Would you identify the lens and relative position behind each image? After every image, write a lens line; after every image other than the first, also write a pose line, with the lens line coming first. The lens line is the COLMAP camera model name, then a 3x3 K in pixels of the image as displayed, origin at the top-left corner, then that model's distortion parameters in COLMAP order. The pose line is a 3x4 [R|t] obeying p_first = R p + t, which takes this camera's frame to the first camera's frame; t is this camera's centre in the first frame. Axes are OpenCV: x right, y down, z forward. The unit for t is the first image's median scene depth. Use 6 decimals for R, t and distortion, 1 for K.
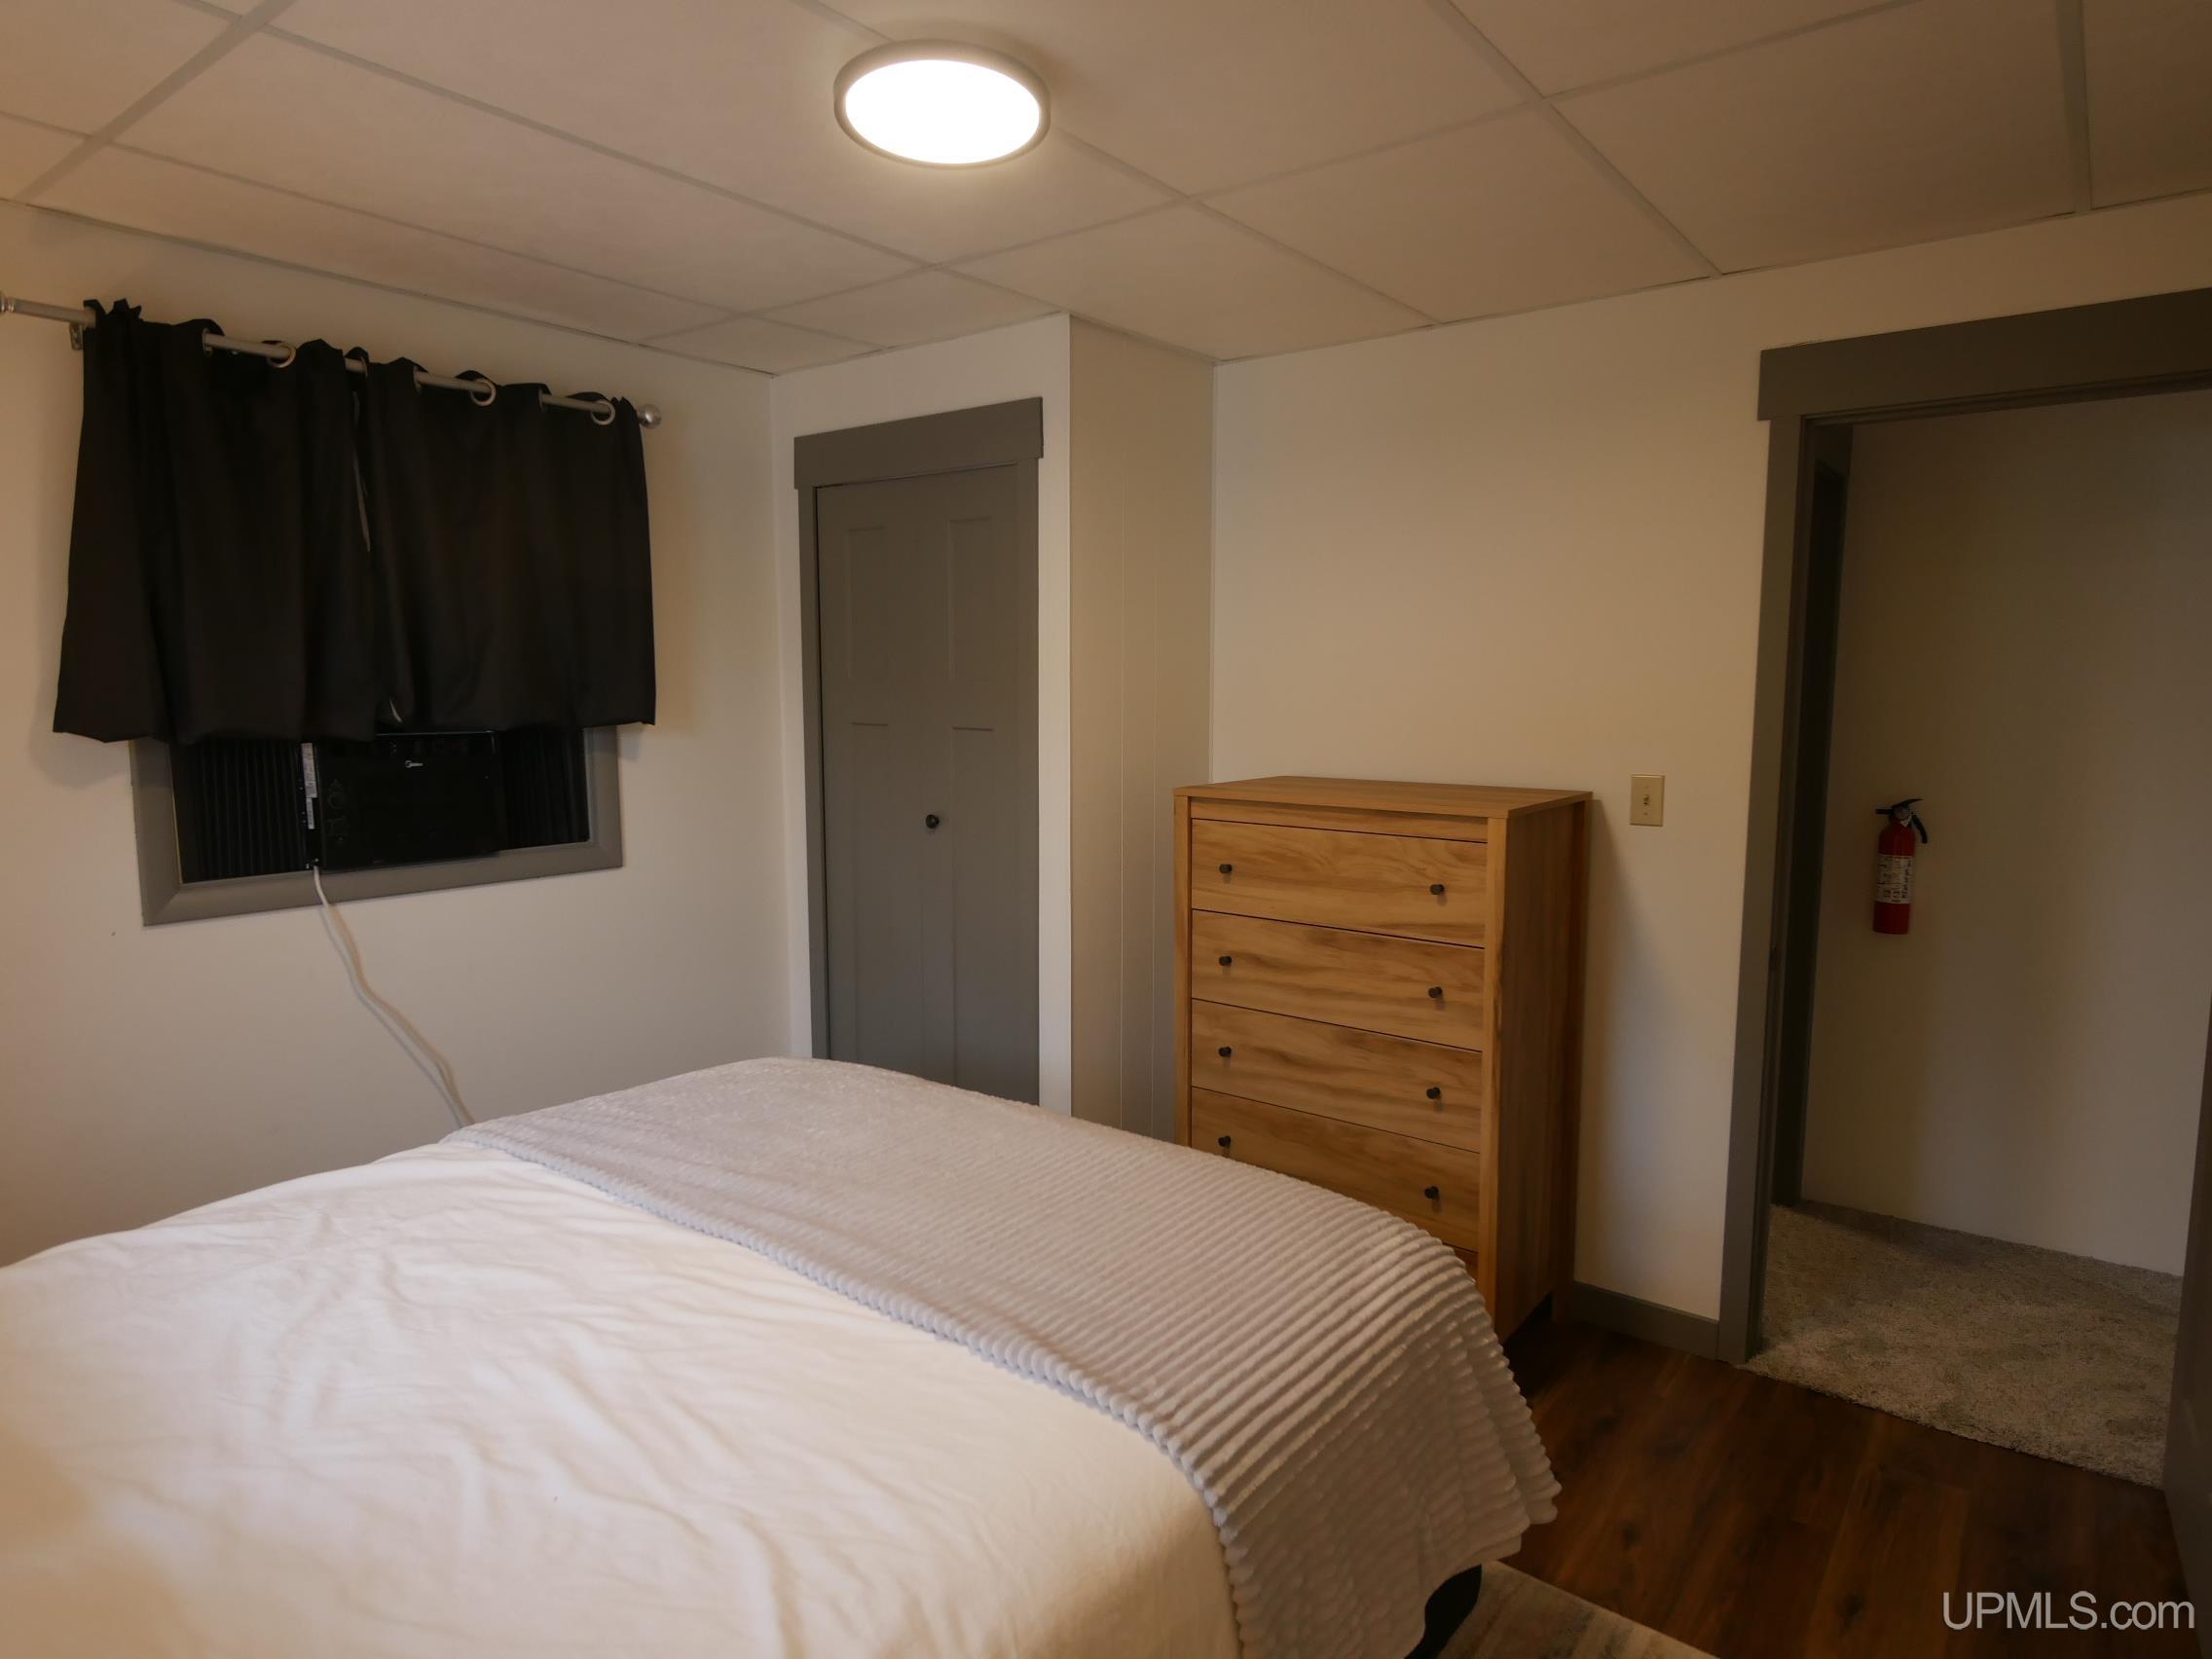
lens RADIAL K [[1308.8, 0, 1106.0], [0, 1308.8, 829.5], [0, 0, 1]] dist [-0.015820, -0.002259]
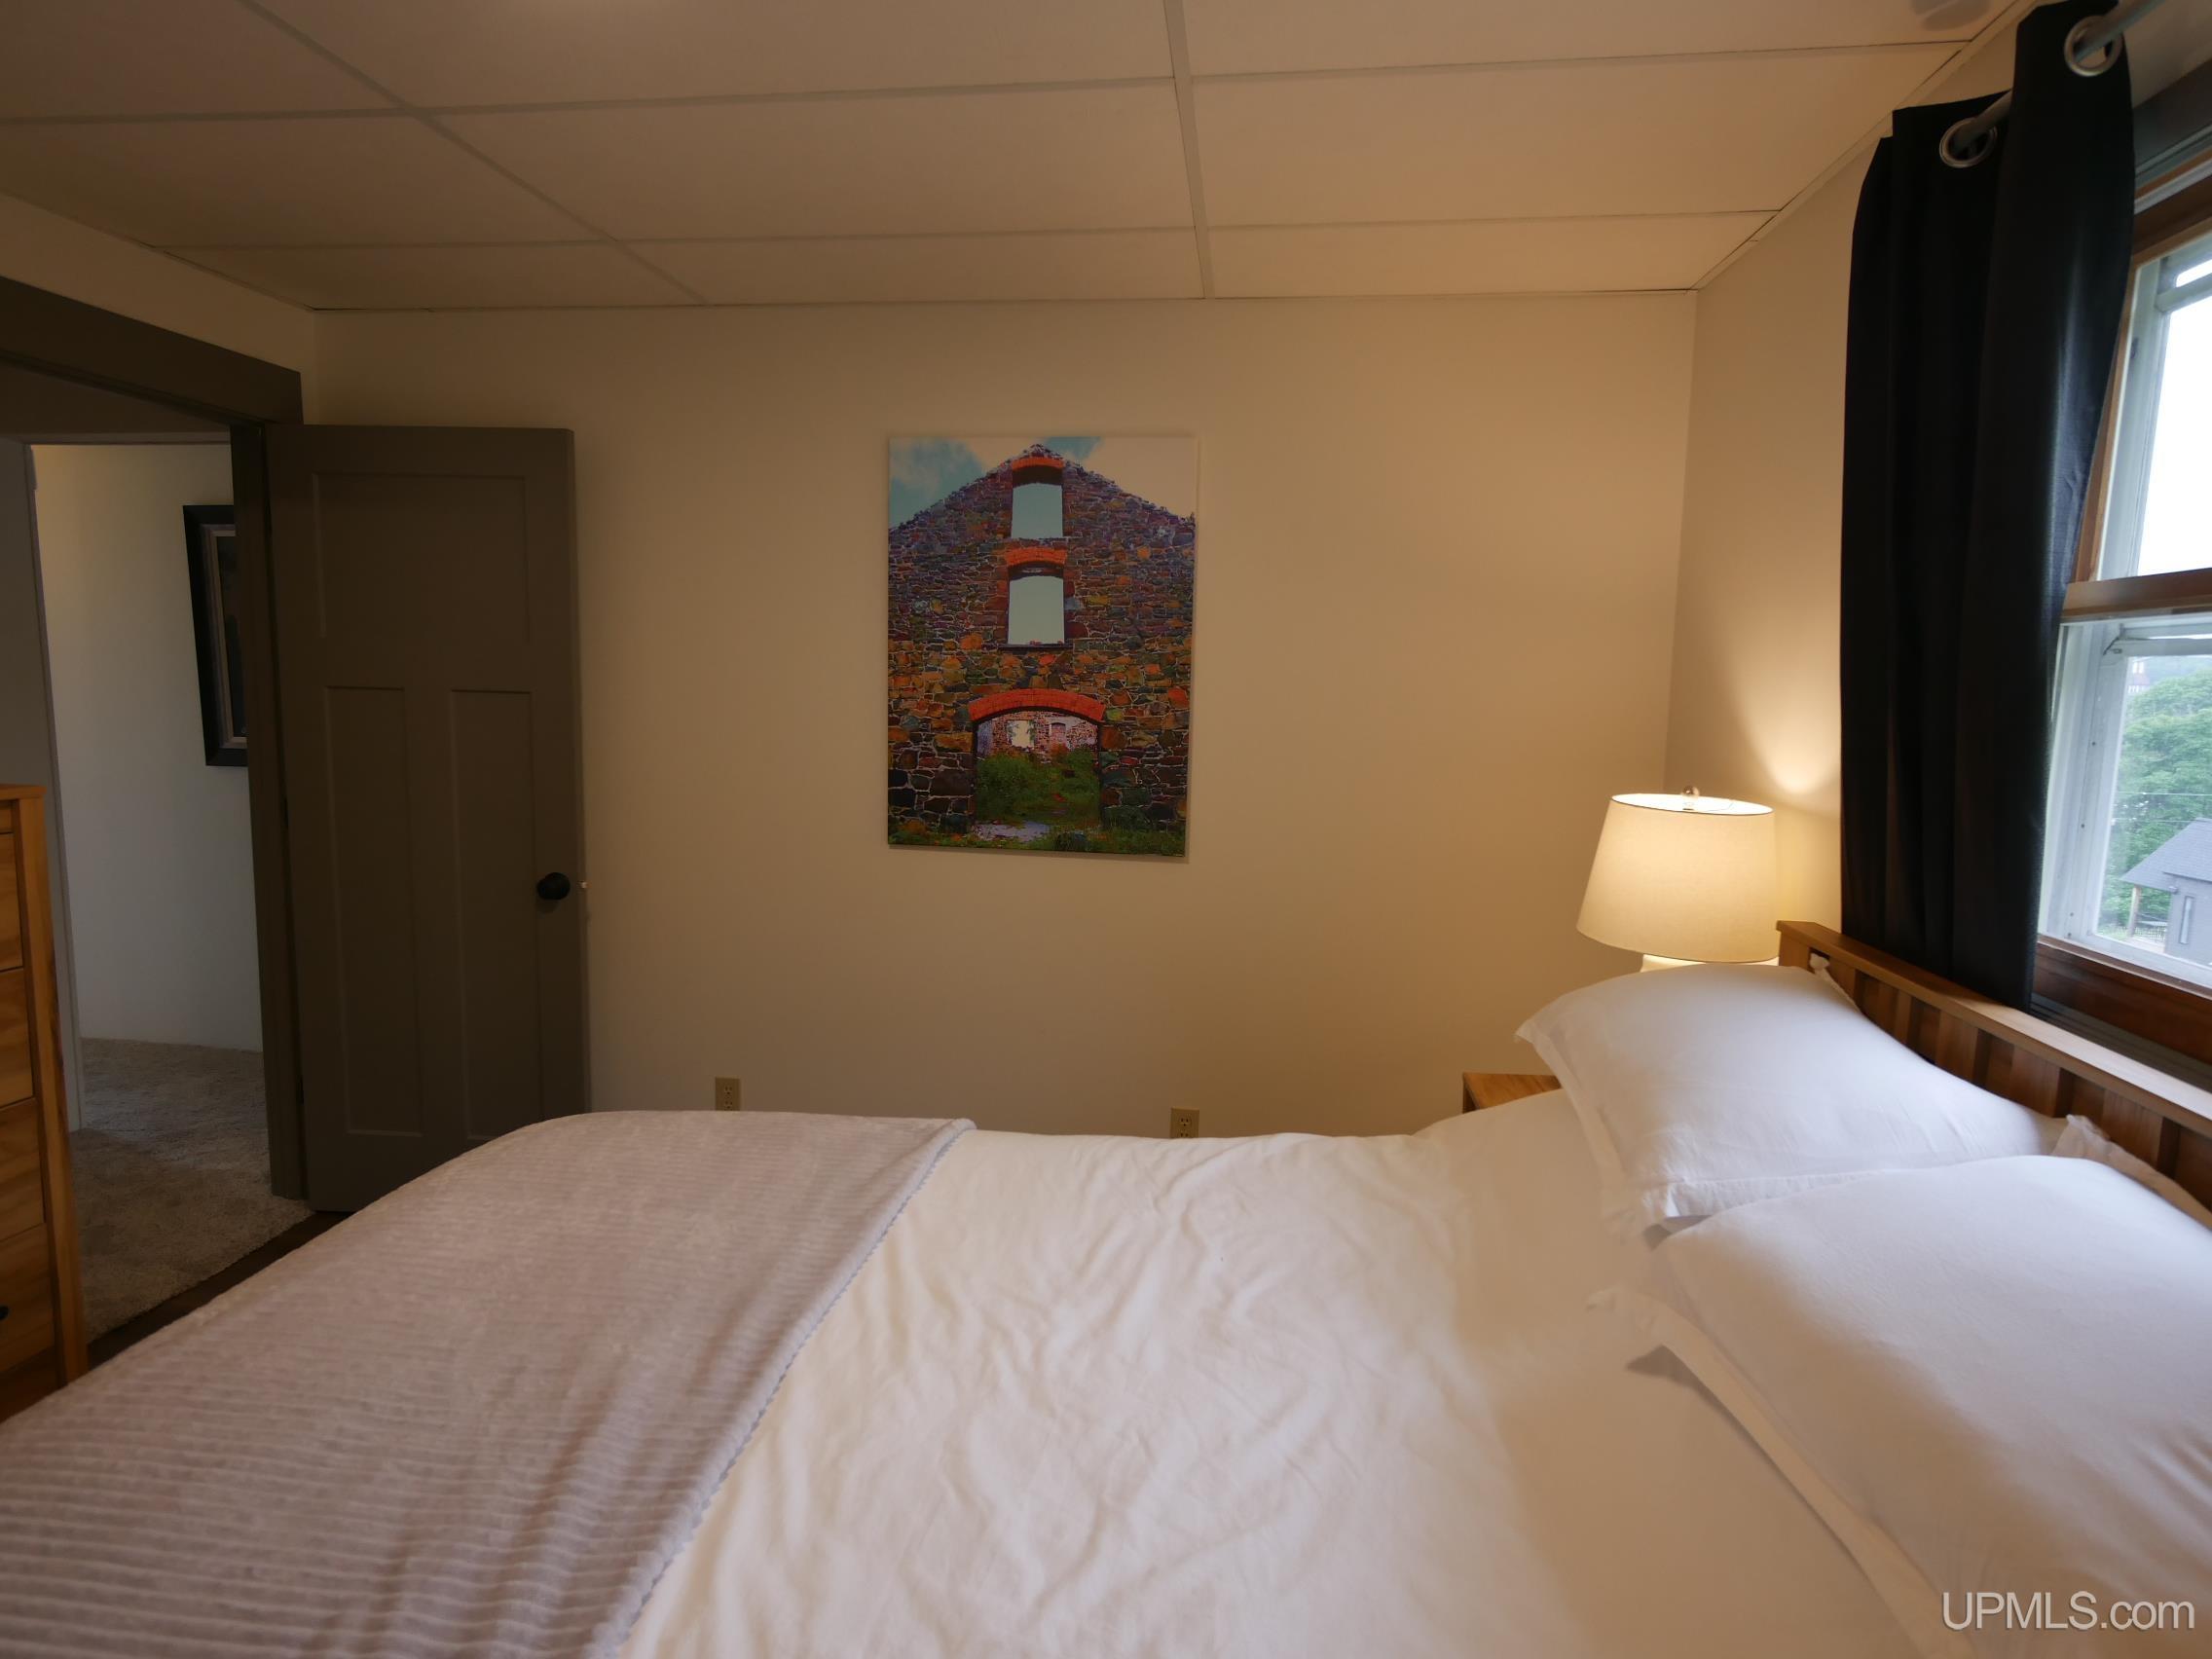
lens RADIAL K [[1308.8, 0, 1106.0], [0, 1308.8, 829.5], [0, 0, 1]] dist [-0.015820, -0.002259]
pose [[-0.524649, -0.115911, 0.843391, -1.269186], [0.075016, 0.980539, 0.181426, -0.156878], [-0.848007, 0.158453, -0.505744, 1.498555]]
